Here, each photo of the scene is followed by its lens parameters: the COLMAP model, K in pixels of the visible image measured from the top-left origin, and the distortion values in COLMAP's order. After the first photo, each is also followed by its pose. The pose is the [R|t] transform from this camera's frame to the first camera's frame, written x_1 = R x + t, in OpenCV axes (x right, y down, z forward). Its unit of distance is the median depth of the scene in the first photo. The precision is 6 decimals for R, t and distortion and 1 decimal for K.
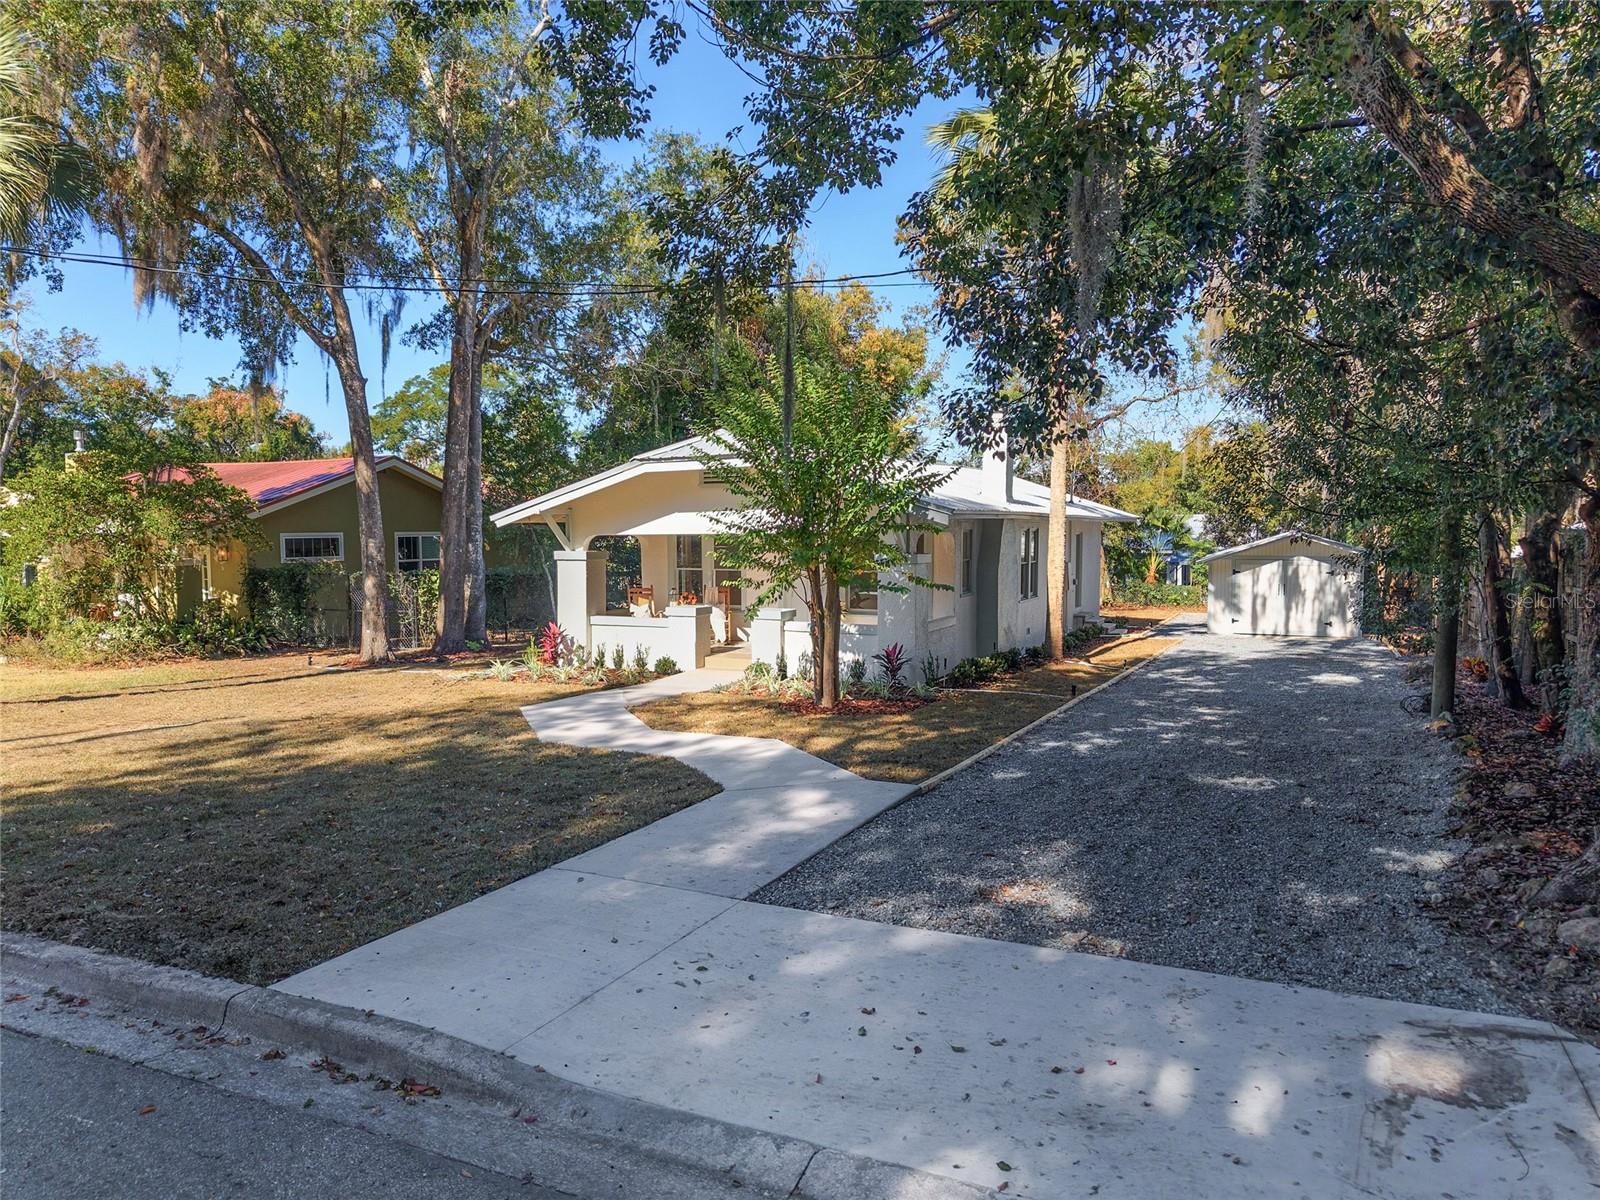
lens RADIAL K [[1088.1, 0, 800.4], [0, 1088.1, 609.5], [0, 0, 1]] dist [0.014844, -0.022792]
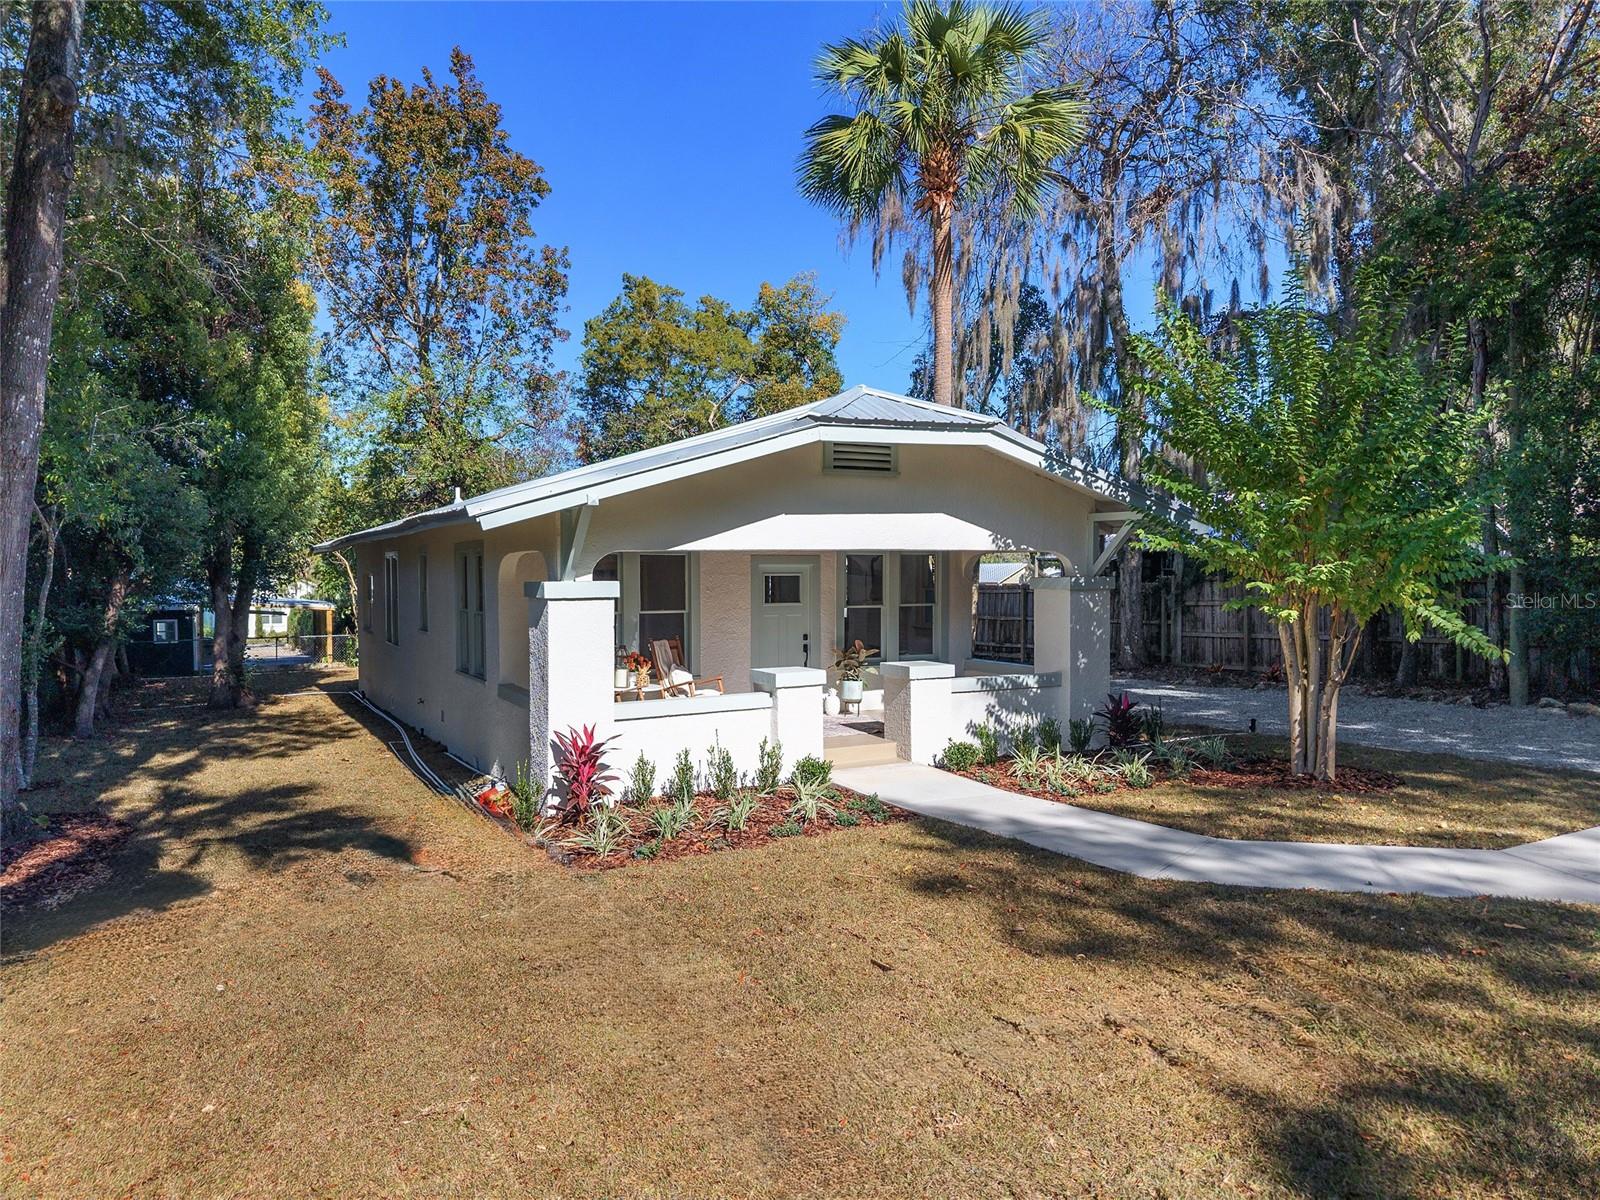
lens RADIAL K [[1088.1, 0, 801.7], [0, 1088.1, 605.6], [0, 0, 1]] dist [0.014844, -0.022792]
pose [[0.579171, -0.024125, 0.814849, -0.518702], [0.065571, 0.997702, -0.017067, -0.024209], [-0.812565, 0.063315, 0.579422, 0.566706]]
